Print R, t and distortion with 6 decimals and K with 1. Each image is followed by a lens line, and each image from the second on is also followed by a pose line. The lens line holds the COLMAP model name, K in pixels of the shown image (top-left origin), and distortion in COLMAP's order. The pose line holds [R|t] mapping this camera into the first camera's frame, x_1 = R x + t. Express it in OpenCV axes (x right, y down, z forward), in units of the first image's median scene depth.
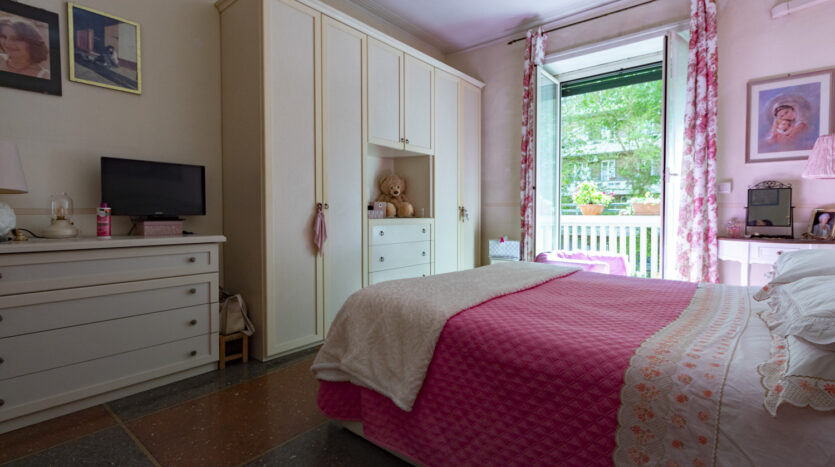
lens RADIAL K [[393.2, 0, 424.7], [0, 393.2, 222.6], [0, 0, 1]] dist [-0.004537, -0.000266]
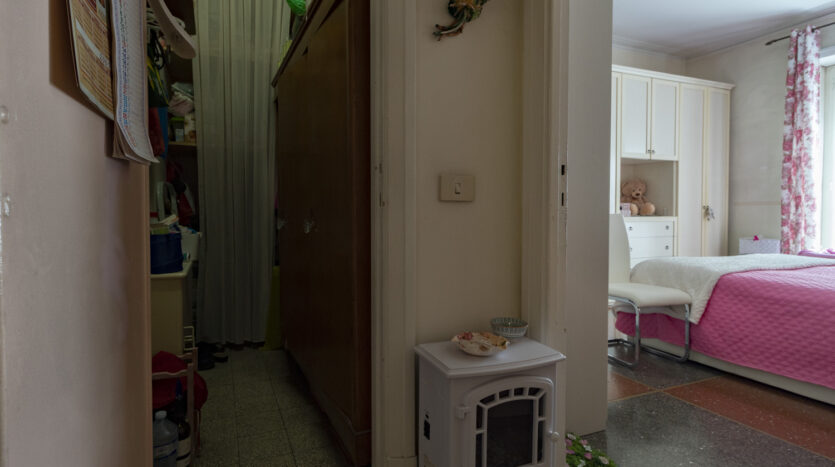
lens RADIAL K [[428.6, 0, 381.0], [0, 428.6, 222.6], [0, 0, 1]] dist [0.004041, 0.001870]
pose [[0.873618, 0.009969, -0.486511, -0.144640], [-0.009340, 0.999949, 0.003718, 0.011209], [0.486523, 0.001296, 0.873667, -0.593102]]
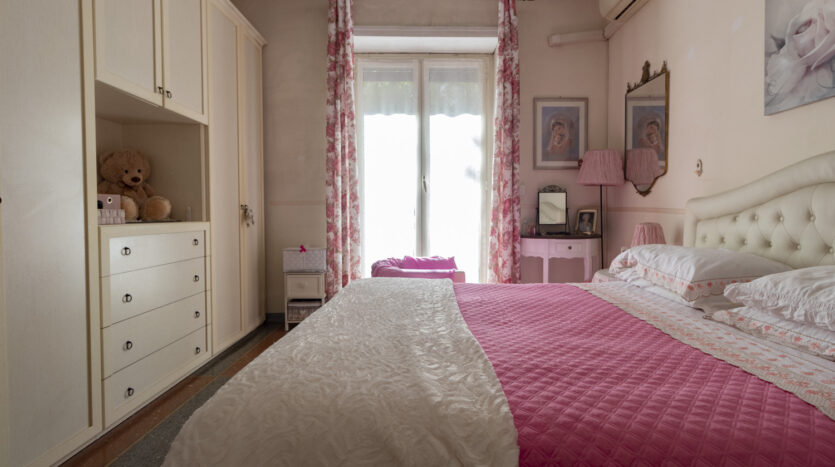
lens RADIAL K [[393.2, 0, 424.7], [0, 393.2, 222.6], [0, 0, 1]] dist [-0.004537, -0.000266]
pose [[0.765655, -0.016605, 0.643038, -0.147615], [0.018166, 0.999826, 0.004188, -0.007460], [-0.642995, 0.008475, 0.765823, 0.330449]]
